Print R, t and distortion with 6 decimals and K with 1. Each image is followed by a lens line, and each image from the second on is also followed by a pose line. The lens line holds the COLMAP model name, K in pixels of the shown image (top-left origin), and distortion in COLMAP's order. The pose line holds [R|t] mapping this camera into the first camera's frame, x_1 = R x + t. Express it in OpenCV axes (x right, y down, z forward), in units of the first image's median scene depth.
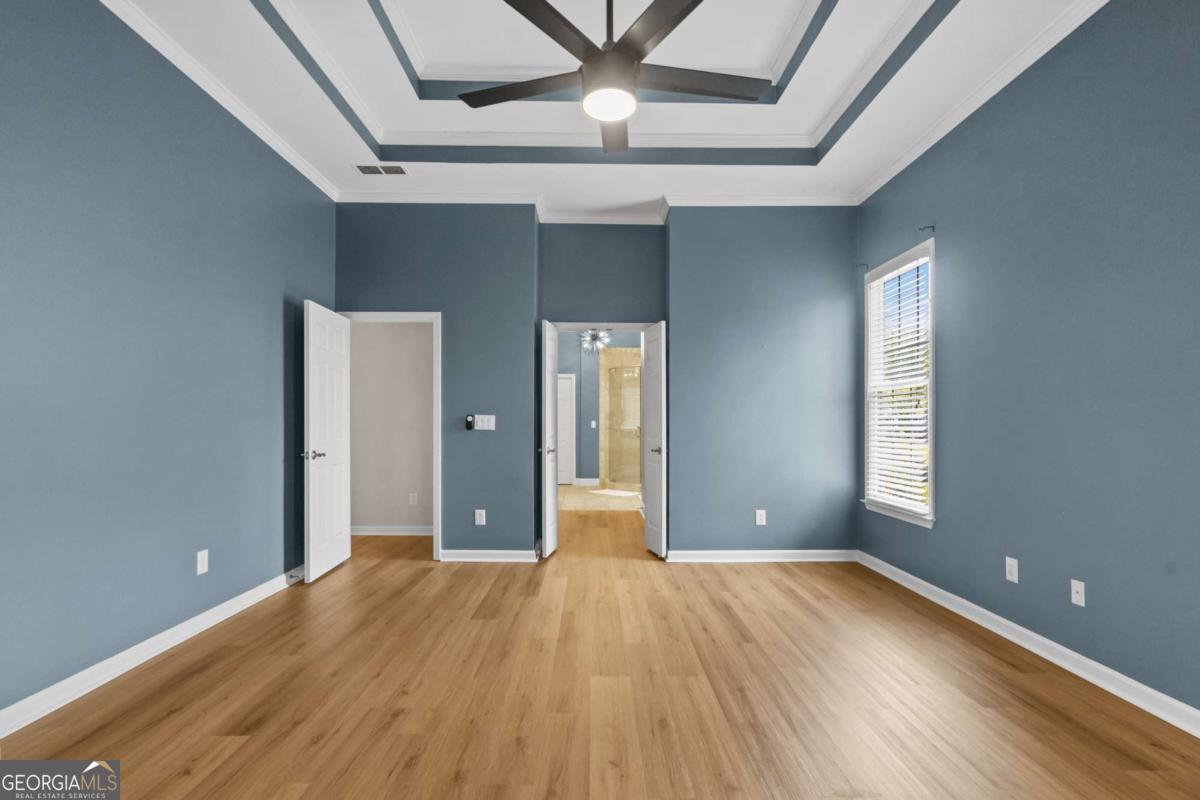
lens RADIAL K [[544.3, 0, 601.2], [0, 544.3, 406.1], [0, 0, 1]] dist [-0.008517, 0.000209]
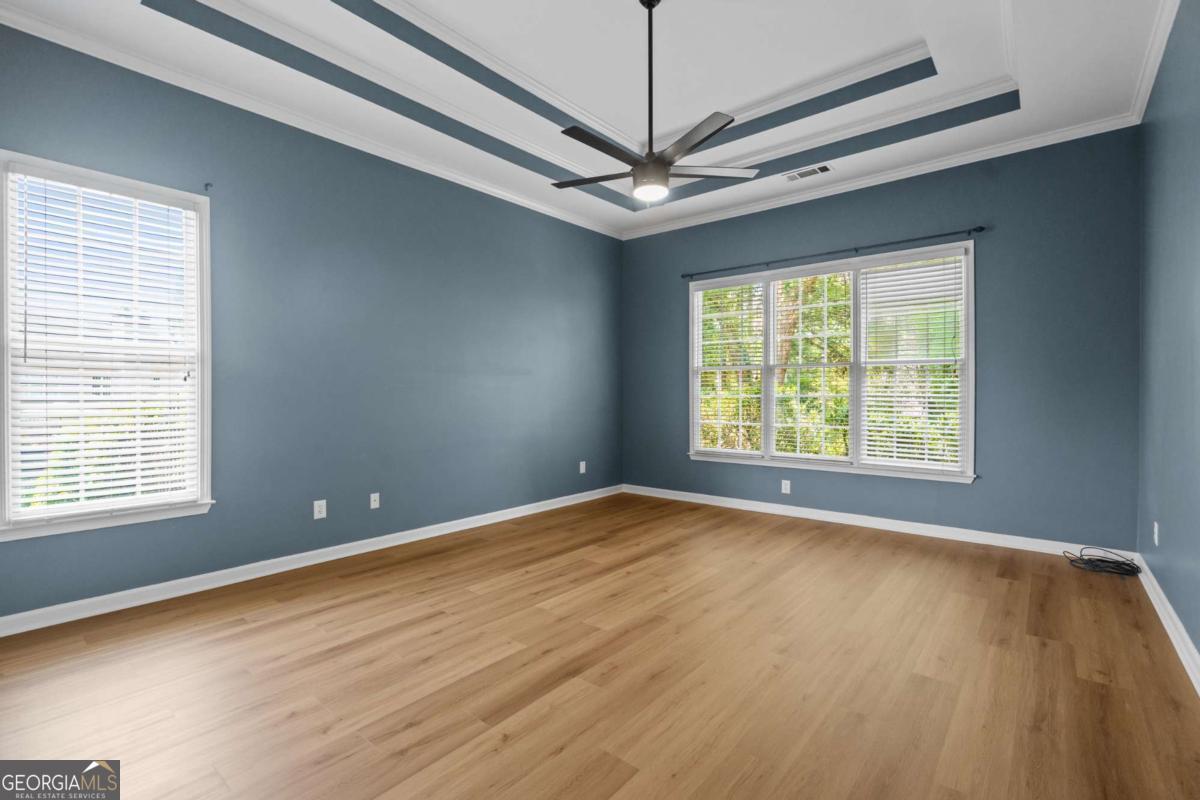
lens RADIAL K [[544.3, 0, 603.1], [0, 544.3, 401.3], [0, 0, 1]] dist [-0.008517, 0.000209]
pose [[-0.757259, -0.007554, 0.653071, -0.555348], [-0.016428, 0.999837, -0.007484, 0.038804], [-0.652908, -0.016396, -0.757260, 1.426407]]
